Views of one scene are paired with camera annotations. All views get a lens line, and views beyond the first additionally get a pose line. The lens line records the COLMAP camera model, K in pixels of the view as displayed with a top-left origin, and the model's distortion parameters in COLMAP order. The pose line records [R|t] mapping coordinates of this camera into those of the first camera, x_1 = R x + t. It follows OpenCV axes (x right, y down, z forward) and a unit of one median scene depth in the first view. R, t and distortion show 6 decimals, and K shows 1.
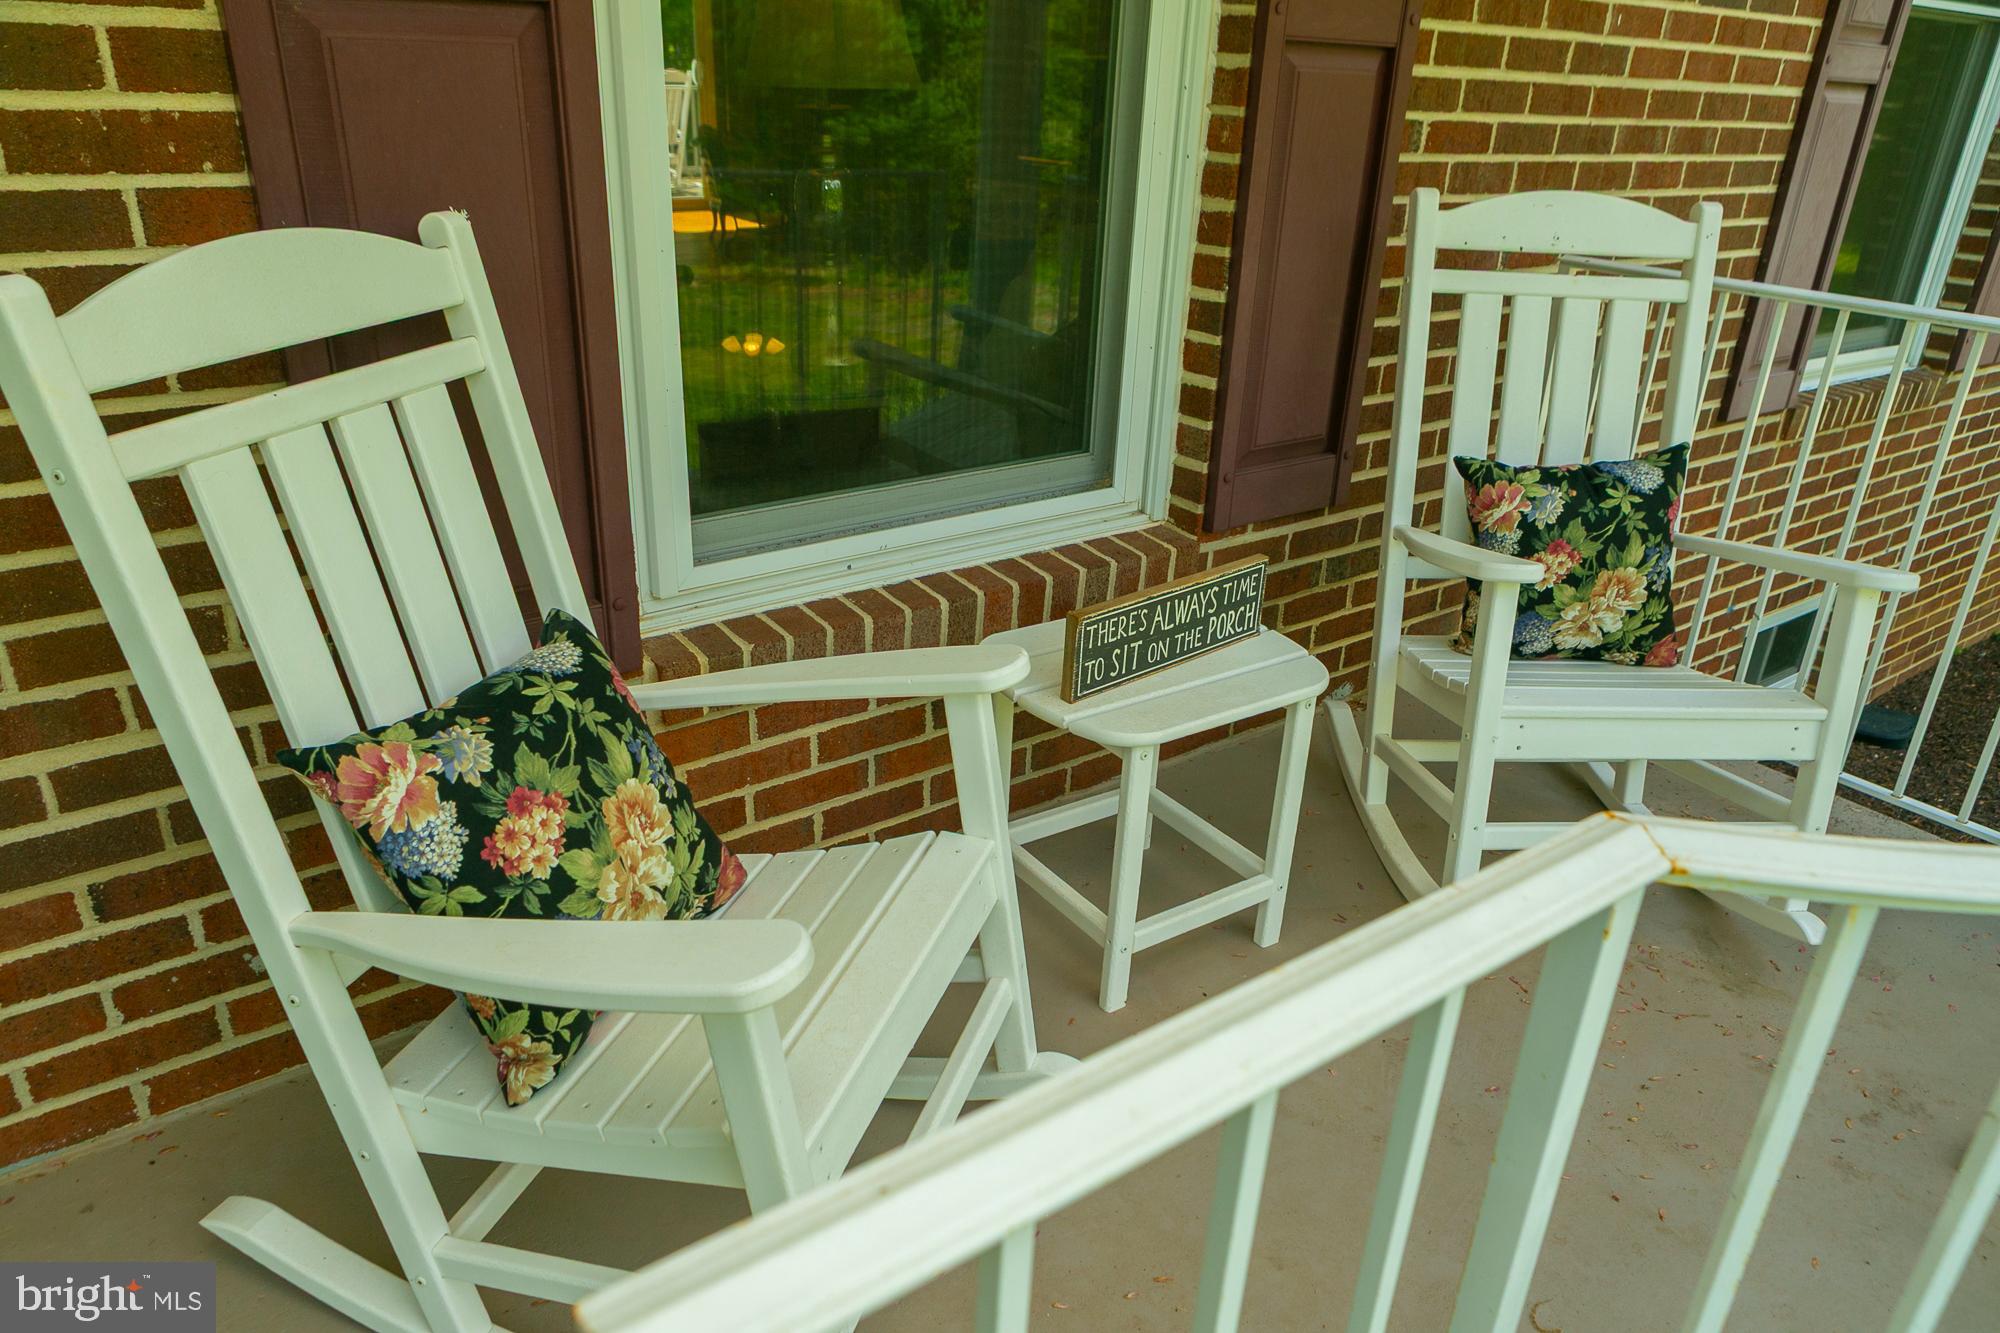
lens RADIAL K [[1348.5, 0, 1001.7], [0, 1348.5, 664.5], [0, 0, 1]] dist [-0.003504, -0.000493]
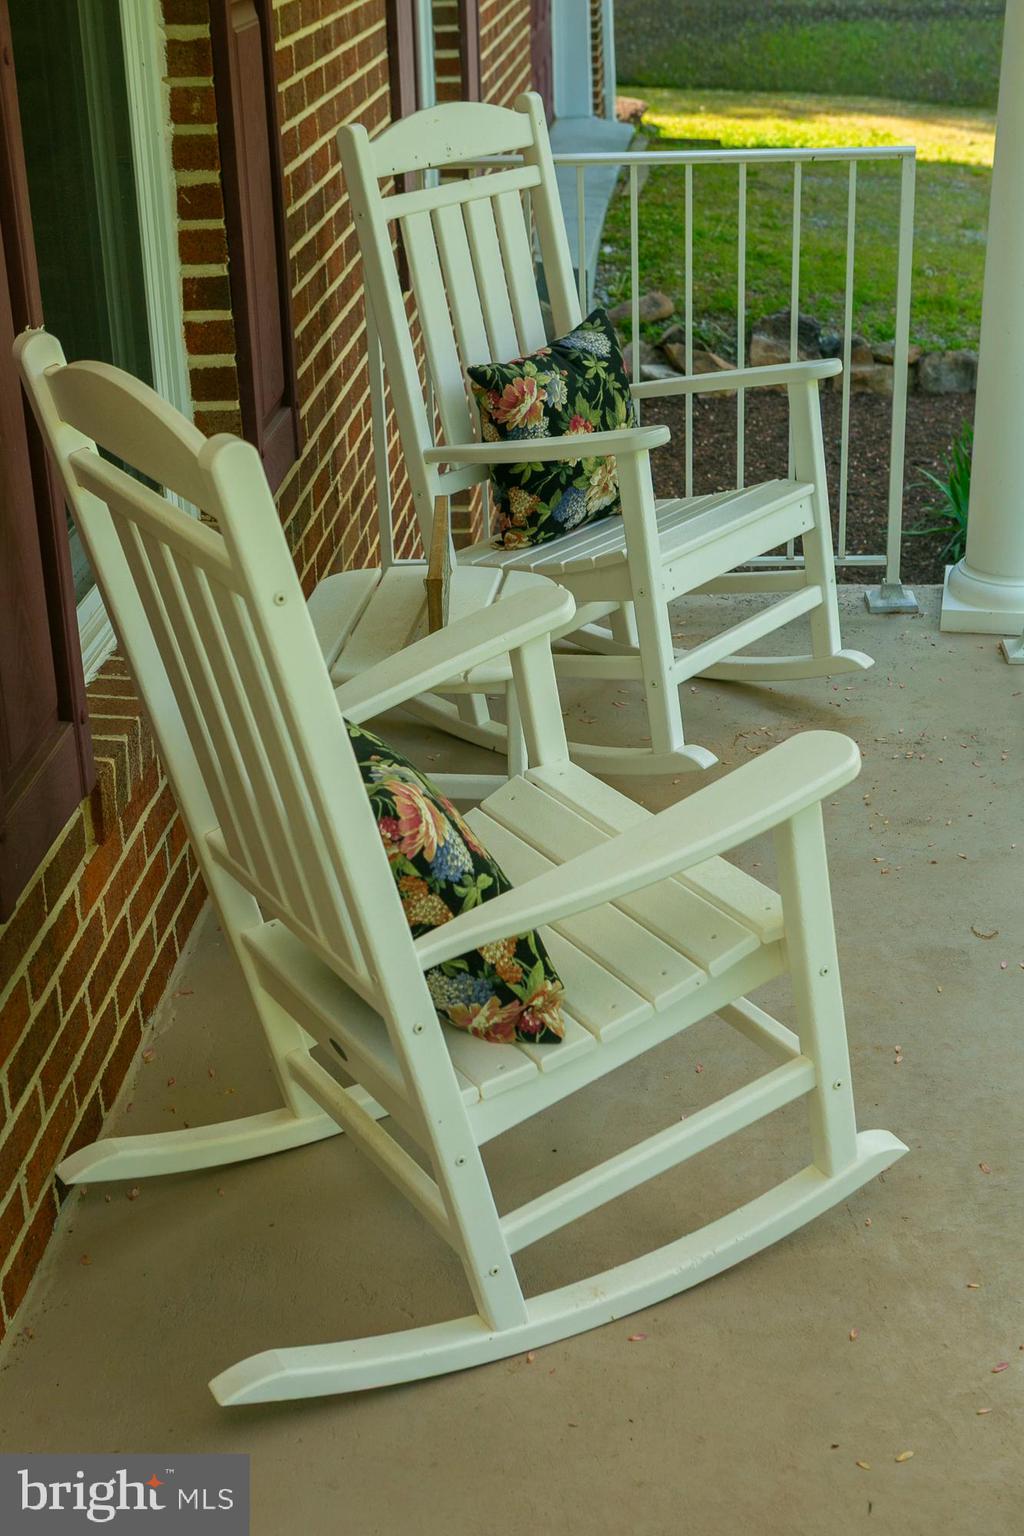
lens RADIAL K [[2193.7, 0, 512.2], [0, 2193.7, 768.5], [0, 0, 1]] dist [0.005182, 0.000000]
pose [[0.660416, -0.359922, 0.659019, -0.882941], [0.361919, 0.921544, 0.140614, -0.096647], [-0.657925, 0.145648, 0.738865, -0.233334]]
